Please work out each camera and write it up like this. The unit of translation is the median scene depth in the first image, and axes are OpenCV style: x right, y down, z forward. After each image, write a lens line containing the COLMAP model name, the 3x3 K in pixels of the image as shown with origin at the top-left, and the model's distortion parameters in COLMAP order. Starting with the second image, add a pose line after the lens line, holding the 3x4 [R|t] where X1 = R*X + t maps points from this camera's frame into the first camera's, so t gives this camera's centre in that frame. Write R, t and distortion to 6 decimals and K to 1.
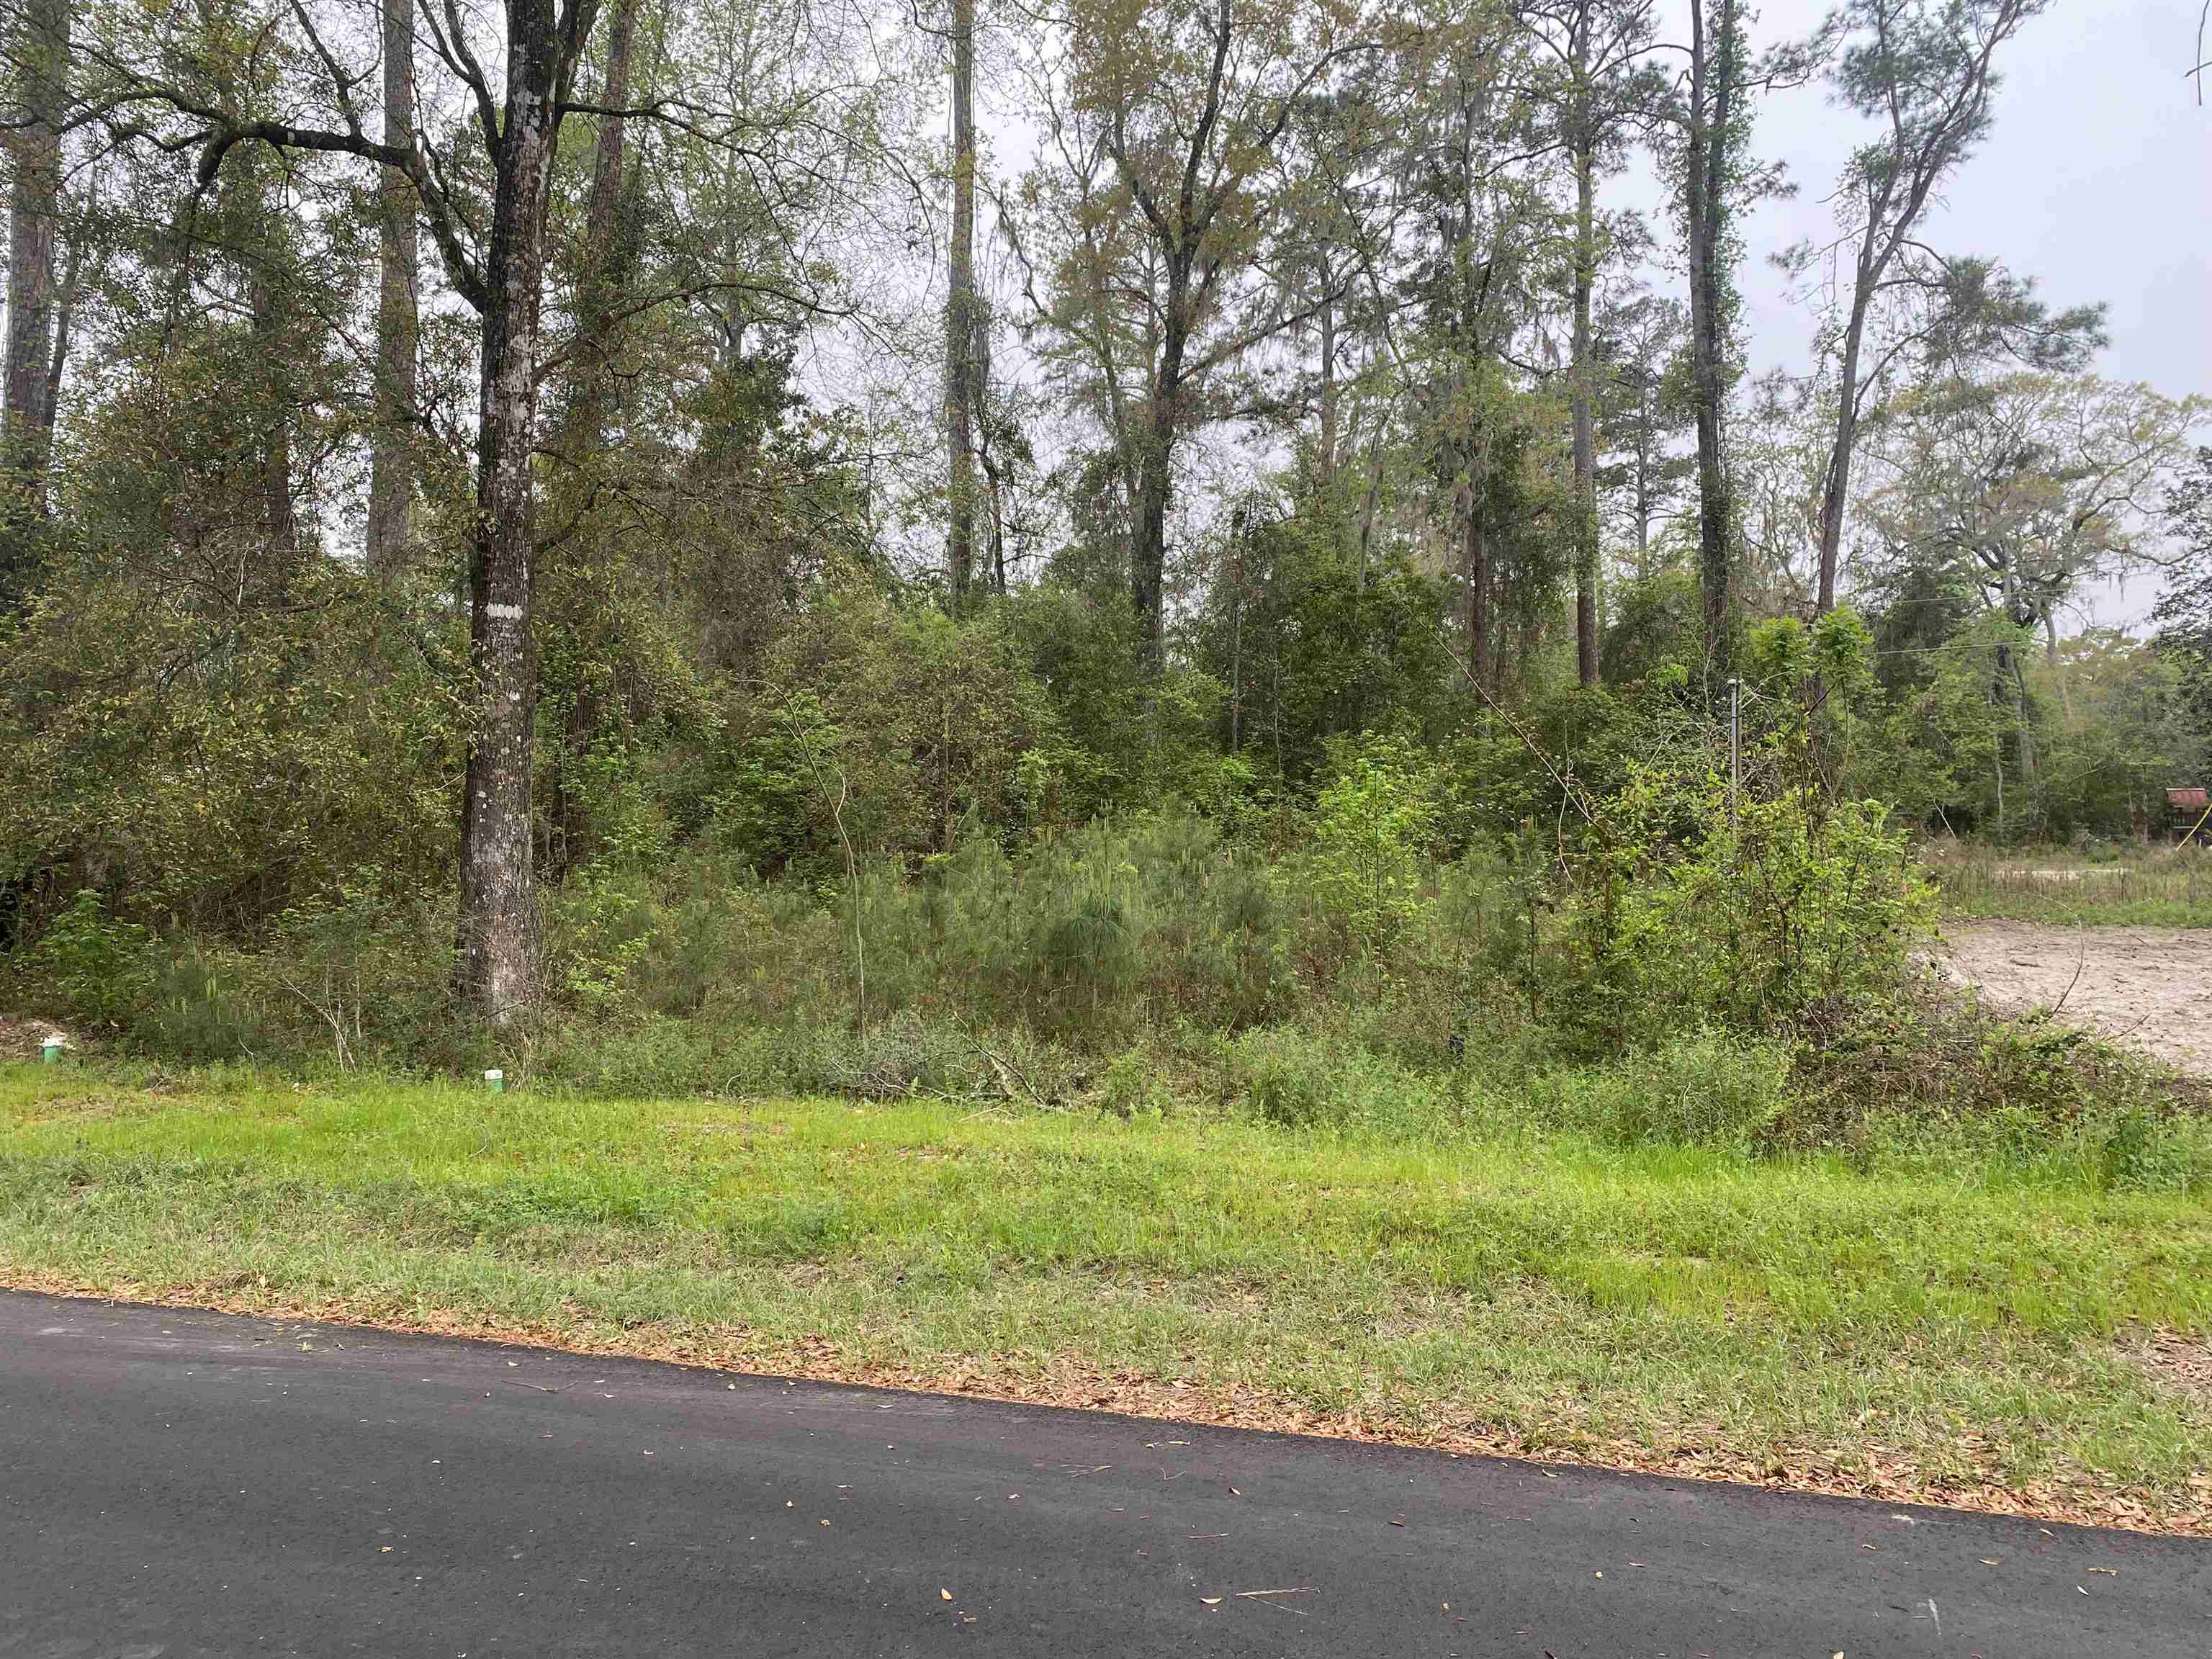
lens RADIAL K [[1697.6, 0, 1106.0], [0, 1697.6, 829.5], [0, 0, 1]] dist [0.009150, -0.000033]
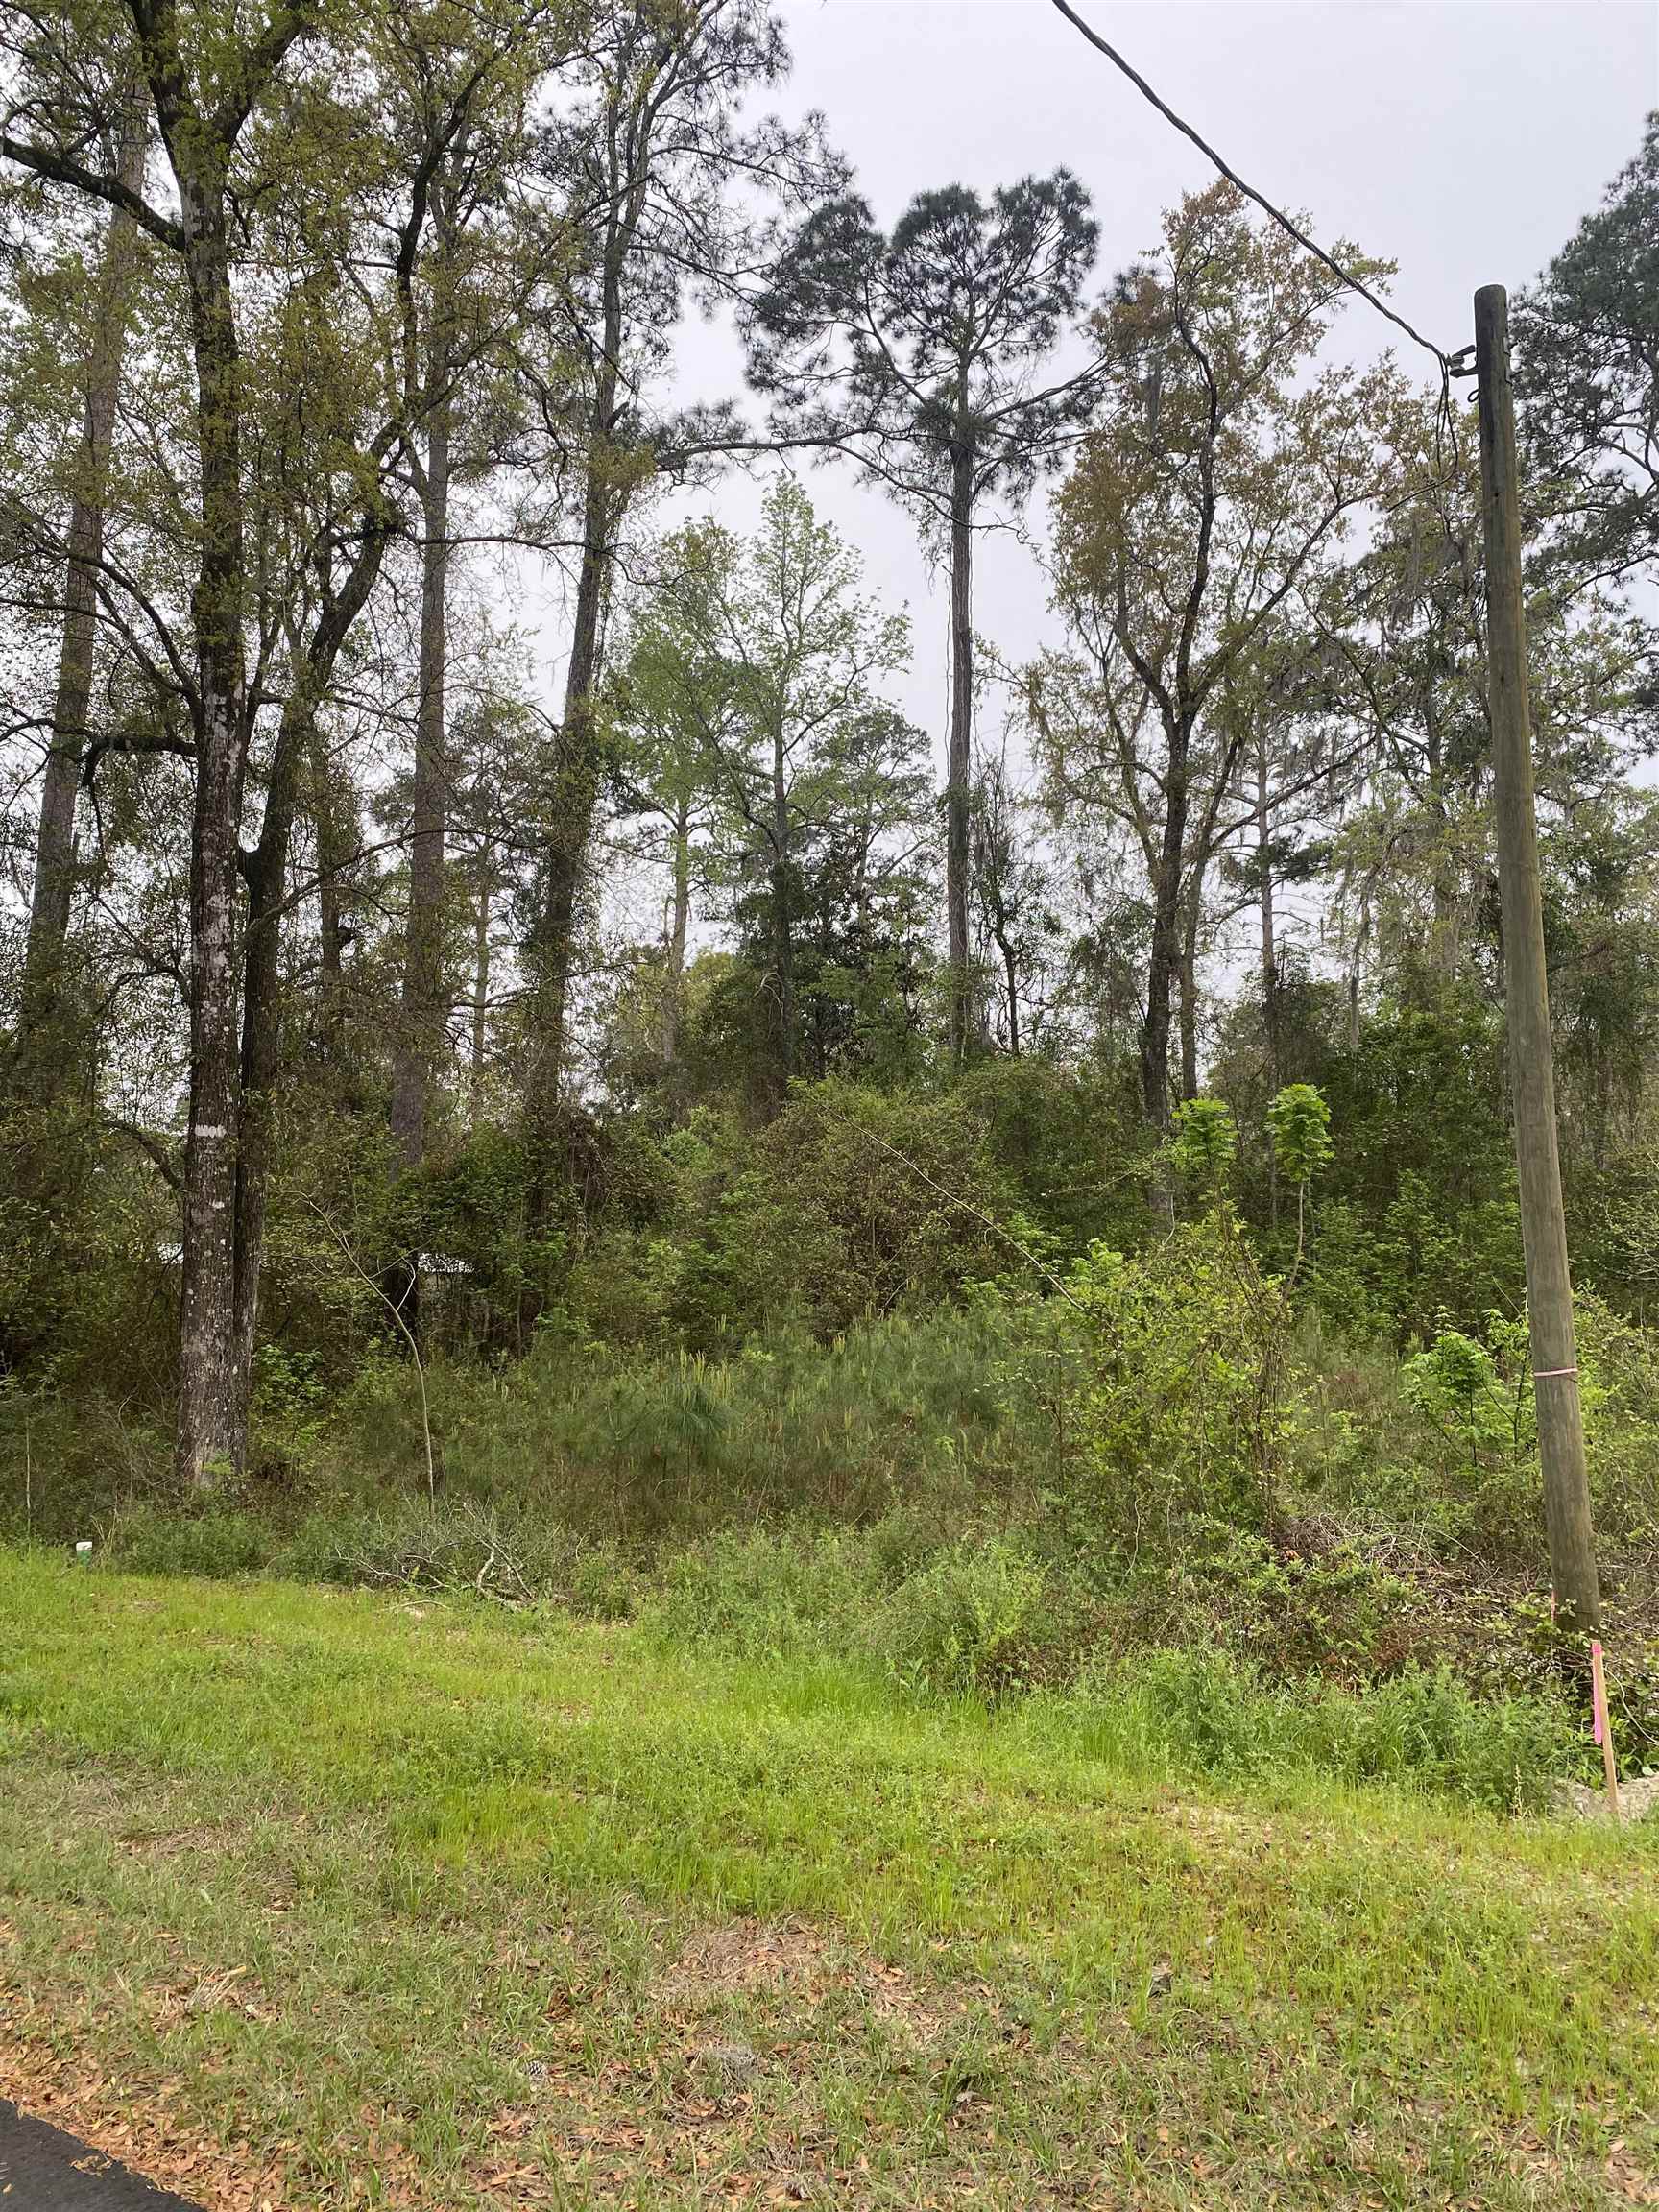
lens RADIAL K [[1691.1, 0, 829.5], [0, 1691.1, 1106.0], [0, 0, 1]] dist [0.027943, -0.028907]
pose [[0.949390, -0.039780, -0.311569, 0.397188], [0.005584, 0.993929, -0.109884, -0.017127], [0.314049, 0.102583, 0.943849, 0.049408]]
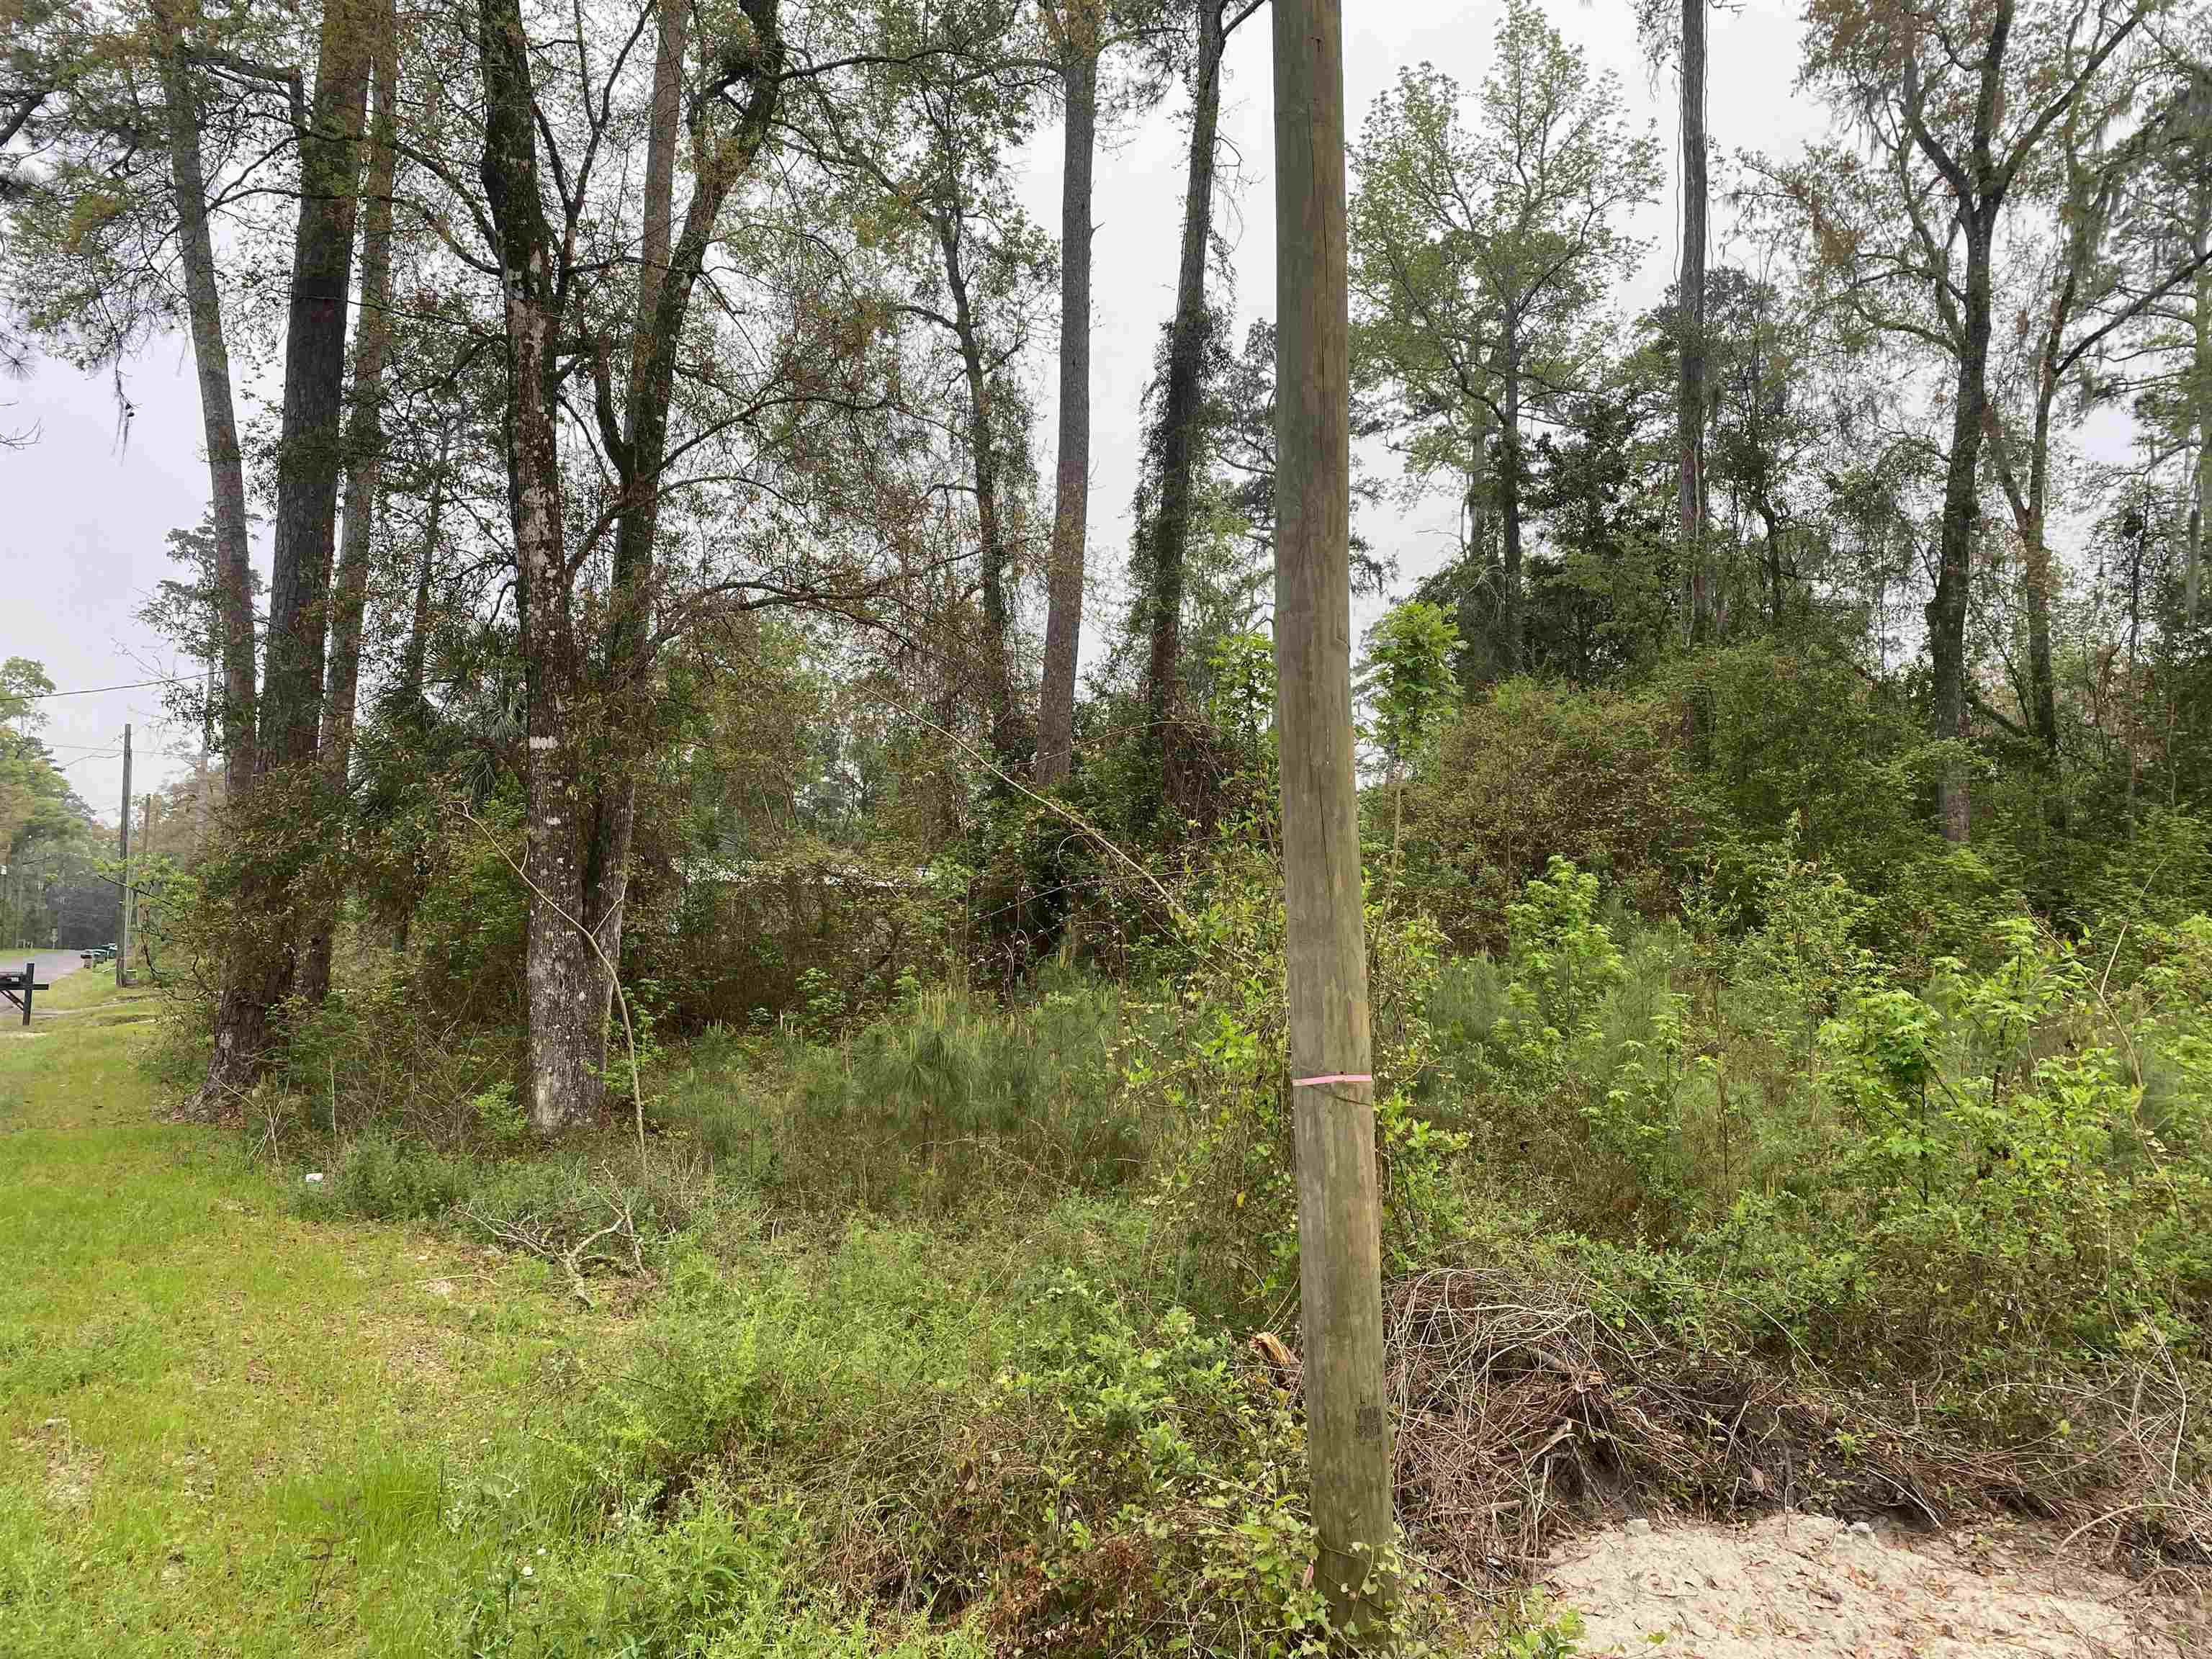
lens RADIAL K [[1691.1, 0, 1122.9], [0, 1691.1, 802.5], [0, 0, 1]] dist [0.027943, -0.028907]
pose [[0.769337, -0.041804, -0.637474, 0.609346], [-0.004852, 0.997446, -0.071266, -0.015594], [0.638824, 0.057921, 0.767169, 0.409250]]
